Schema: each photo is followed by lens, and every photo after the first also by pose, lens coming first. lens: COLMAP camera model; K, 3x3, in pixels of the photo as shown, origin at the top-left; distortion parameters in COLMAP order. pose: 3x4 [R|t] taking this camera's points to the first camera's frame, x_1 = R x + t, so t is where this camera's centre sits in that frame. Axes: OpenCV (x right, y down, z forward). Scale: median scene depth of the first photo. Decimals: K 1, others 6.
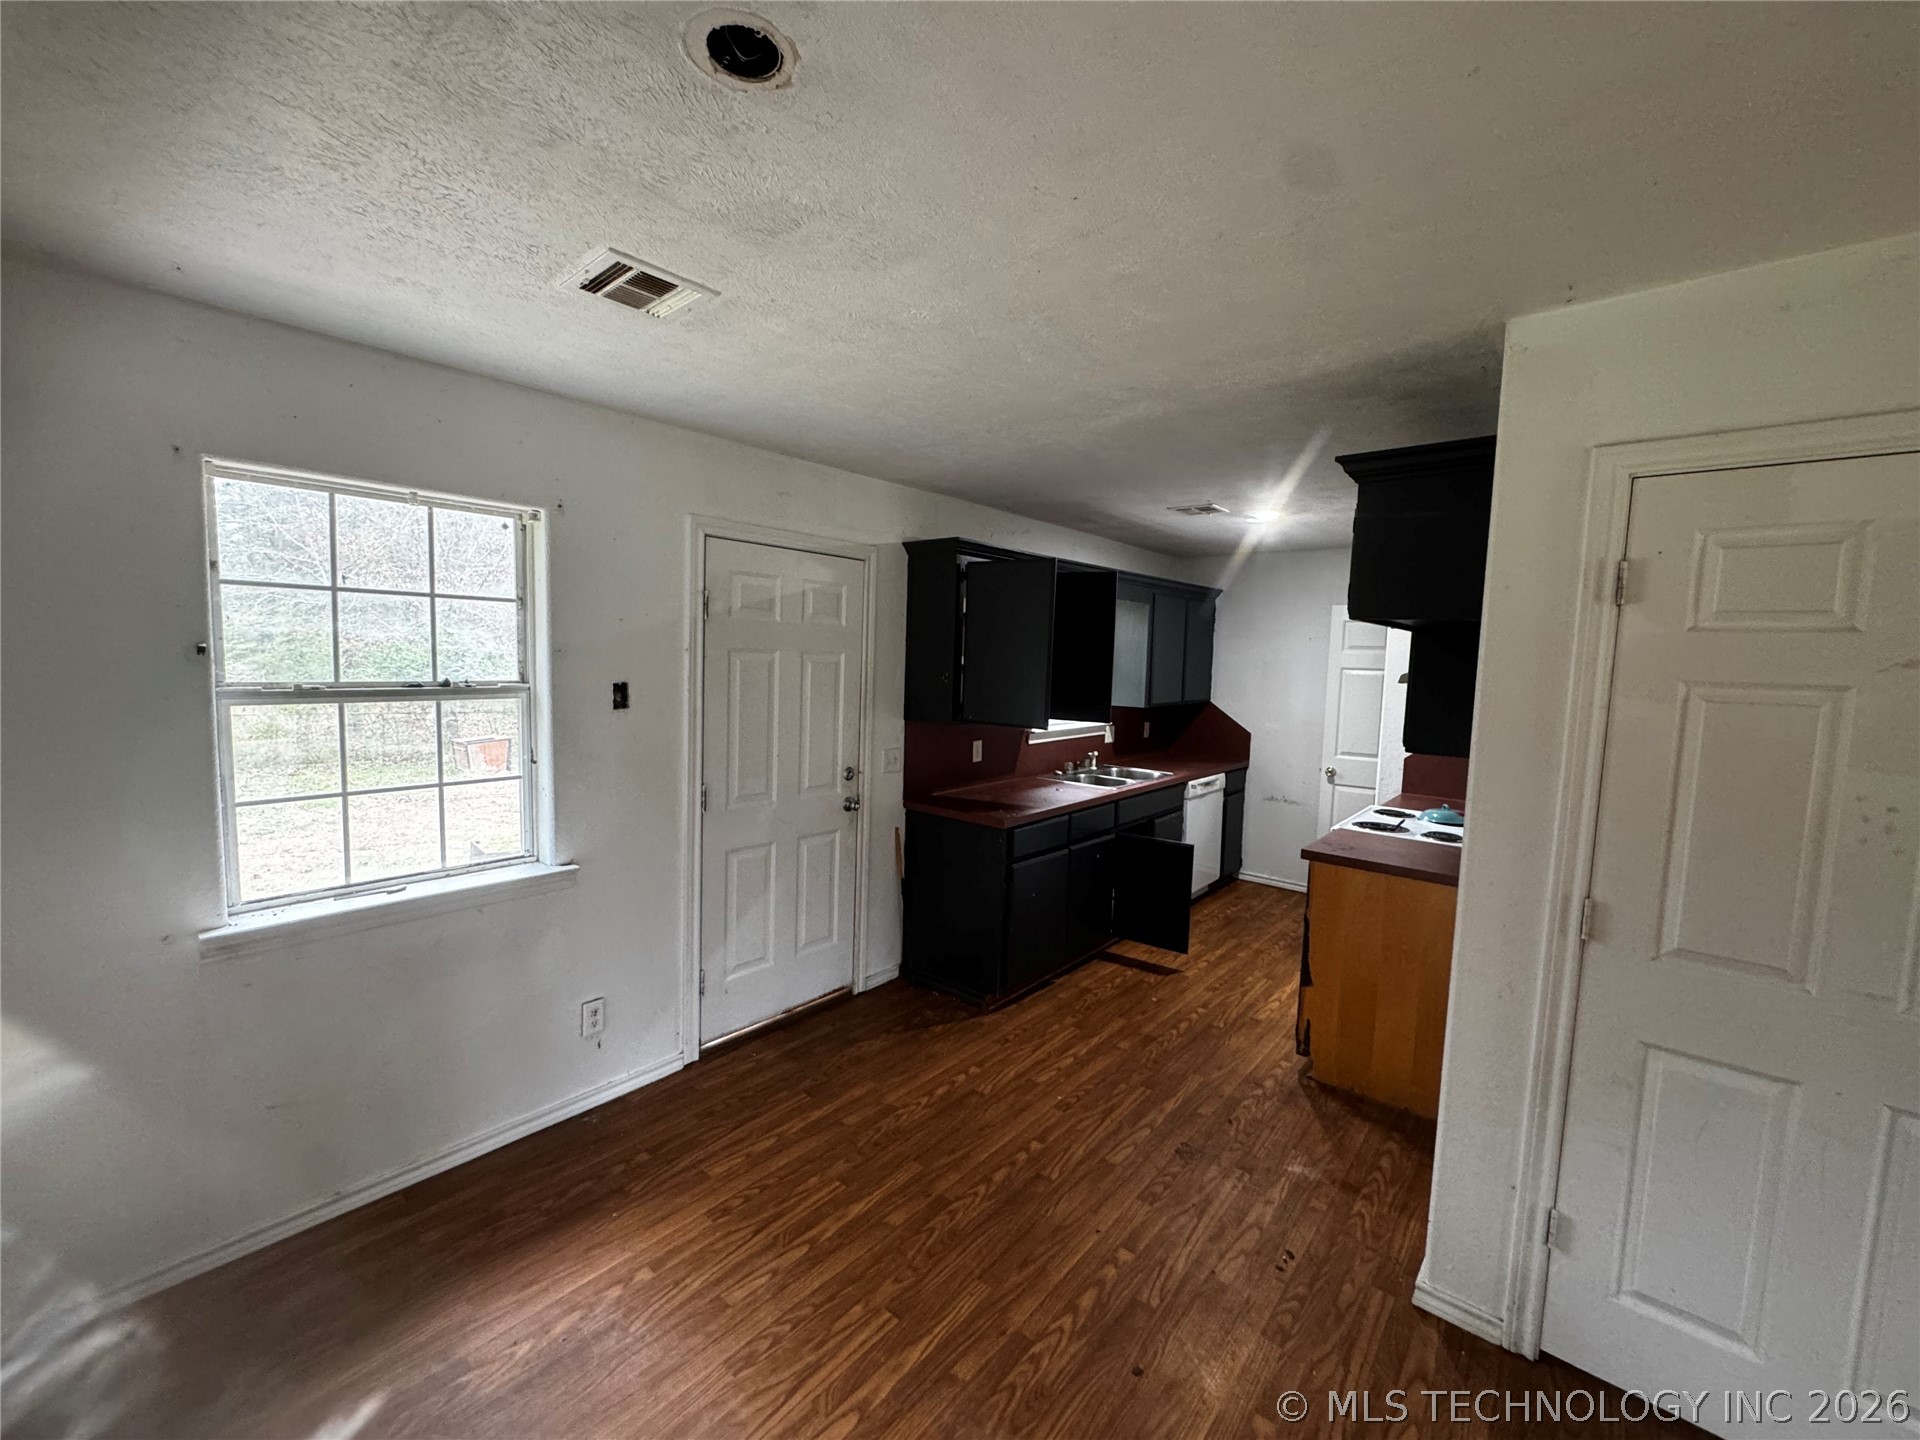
lens RADIAL K [[768.1, 0, 963.4], [0, 768.1, 724.6], [0, 0, 1]] dist [0.000054, 0.000157]
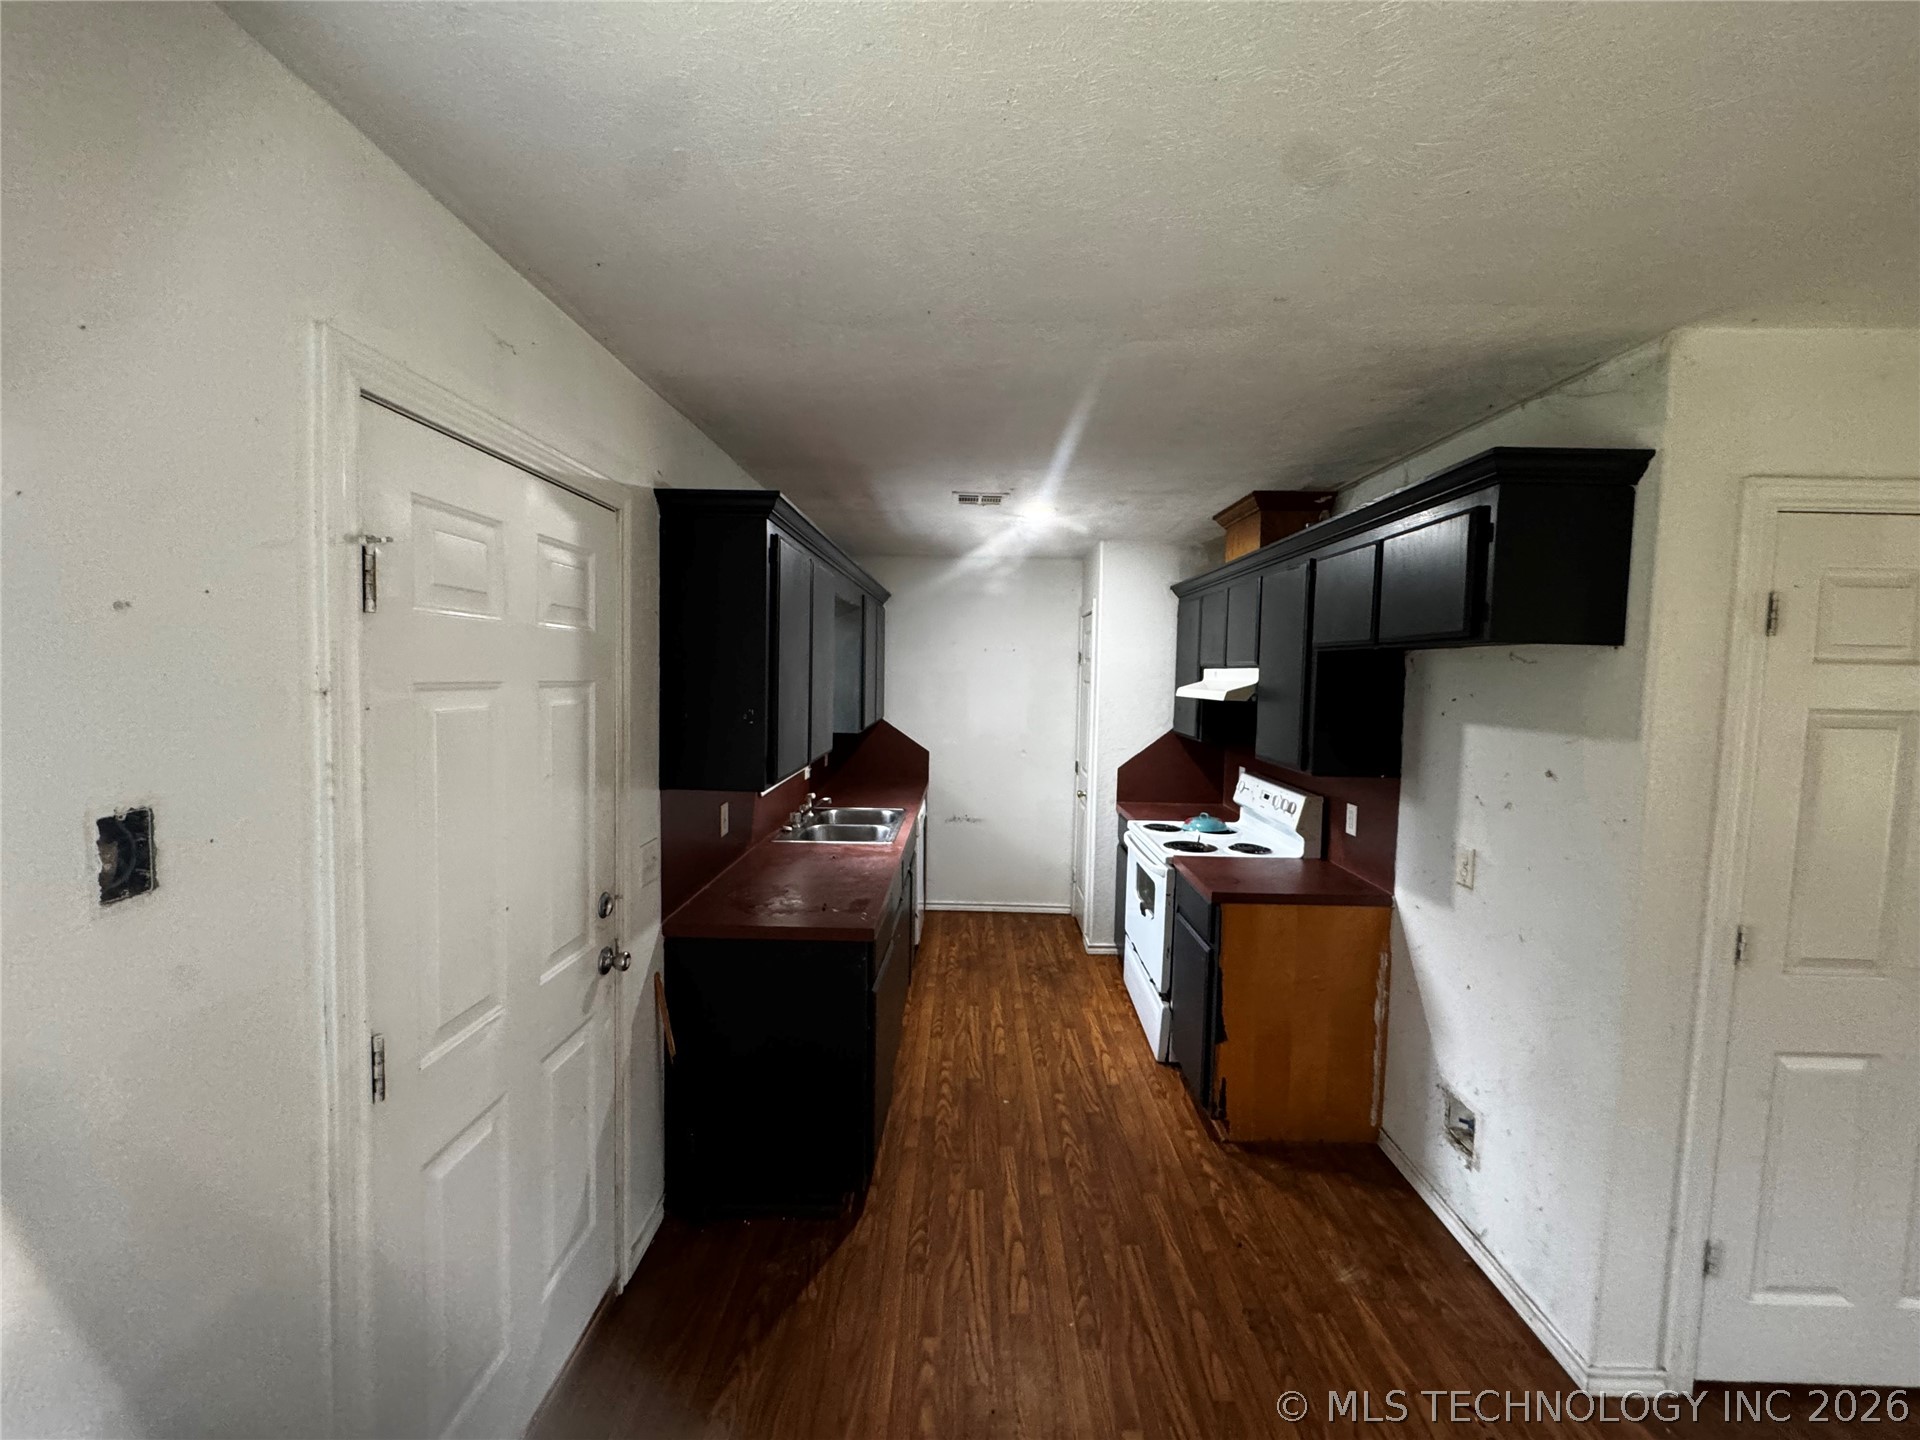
lens RADIAL K [[768.1, 0, 961.1], [0, 768.1, 723.8], [0, 0, 1]] dist [0.000054, 0.000157]
pose [[0.768937, -0.057762, 0.636710, -0.300006], [0.060857, 0.998001, 0.017042, -0.058292], [-0.636422, 0.025644, 0.770915, 0.433066]]
